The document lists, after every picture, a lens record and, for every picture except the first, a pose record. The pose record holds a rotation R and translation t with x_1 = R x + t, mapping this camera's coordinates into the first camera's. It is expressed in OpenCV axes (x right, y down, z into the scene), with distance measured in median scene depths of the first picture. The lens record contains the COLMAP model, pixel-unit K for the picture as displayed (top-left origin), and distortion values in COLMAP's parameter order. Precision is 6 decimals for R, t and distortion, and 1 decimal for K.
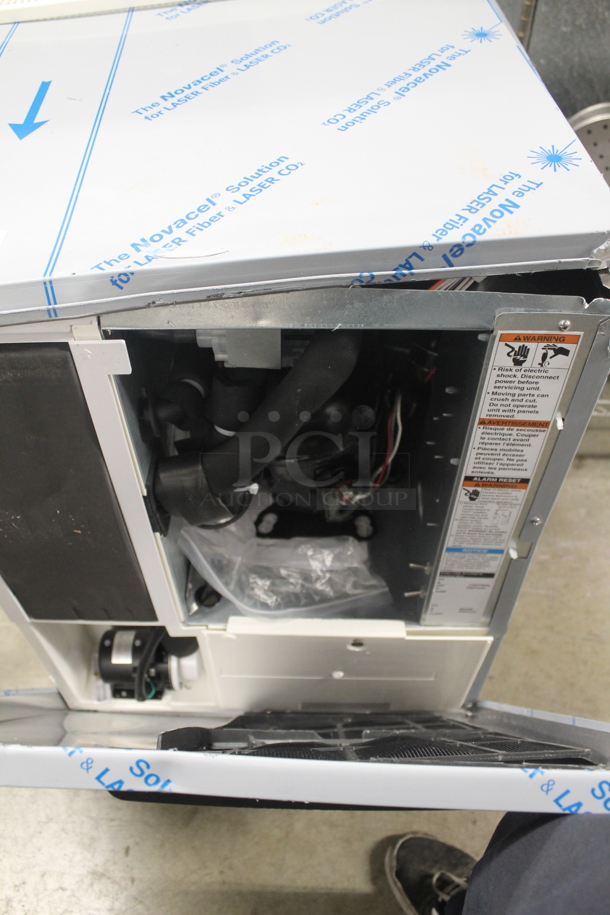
lens RADIAL K [[767.5, 0, 301.3], [0, 767.5, 467.2], [0, 0, 1]] dist [-0.165787, 0.133242]
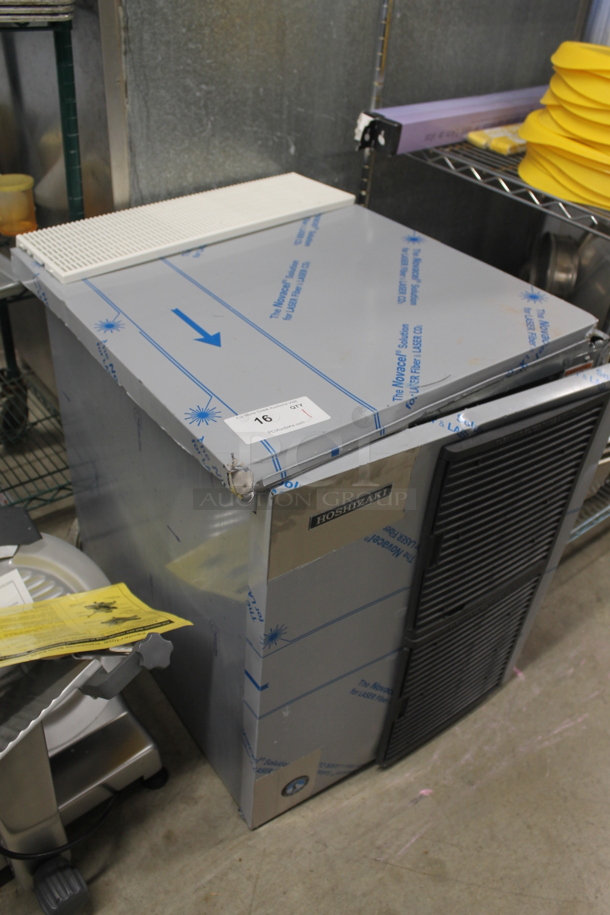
lens RADIAL K [[773.0, 0, 295.2], [0, 773.0, 462.1], [0, 0, 1]] dist [-0.165580, 0.148460]
pose [[0.846106, -0.263957, 0.463068, -1.232910], [0.362267, 0.922049, -0.136340, 0.011228], [-0.390984, 0.283112, 0.875774, -0.344108]]
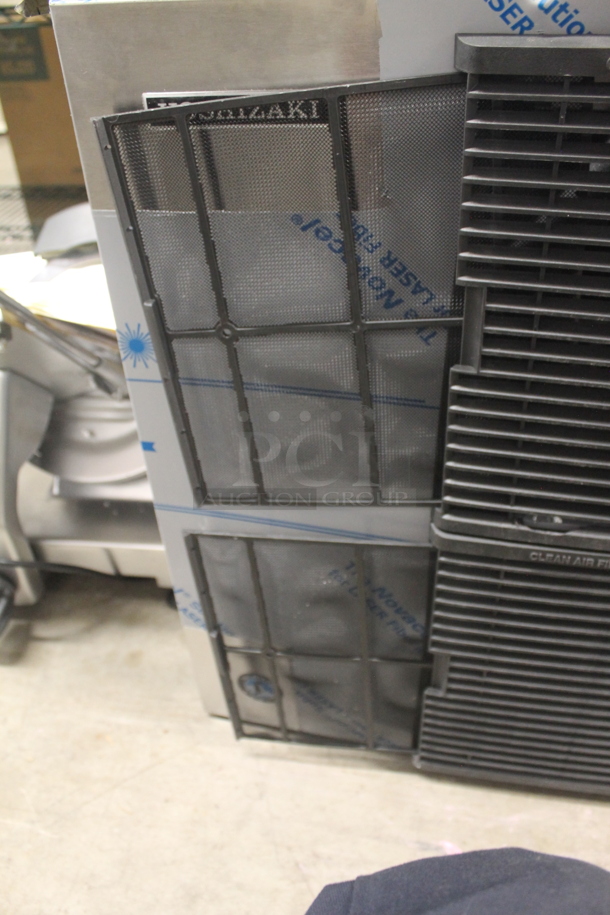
lens RADIAL K [[753.7, 0, 297.3], [0, 753.7, 457.2], [0, 0, 1]] dist [-0.172633, 0.137691]
pose [[0.962830, 0.135979, -0.233385, -0.084436], [-0.185448, 0.961001, -0.205149, 0.446150], [0.196387, 0.240804, 0.950498, 0.402810]]
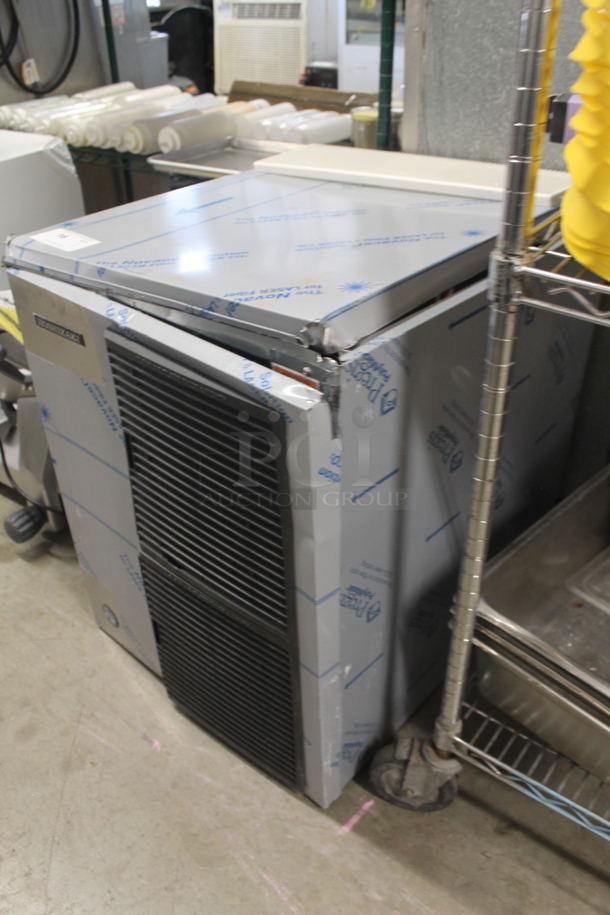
lens RADIAL K [[767.5, 0, 301.3], [0, 767.5, 467.2], [0, 0, 1]] dist [-0.165787, 0.133242]
pose [[0.729779, 0.397642, -0.556150, 1.267070], [-0.527622, 0.844881, -0.088264, 0.054652], [0.434784, 0.357850, 0.826381, -0.118944]]
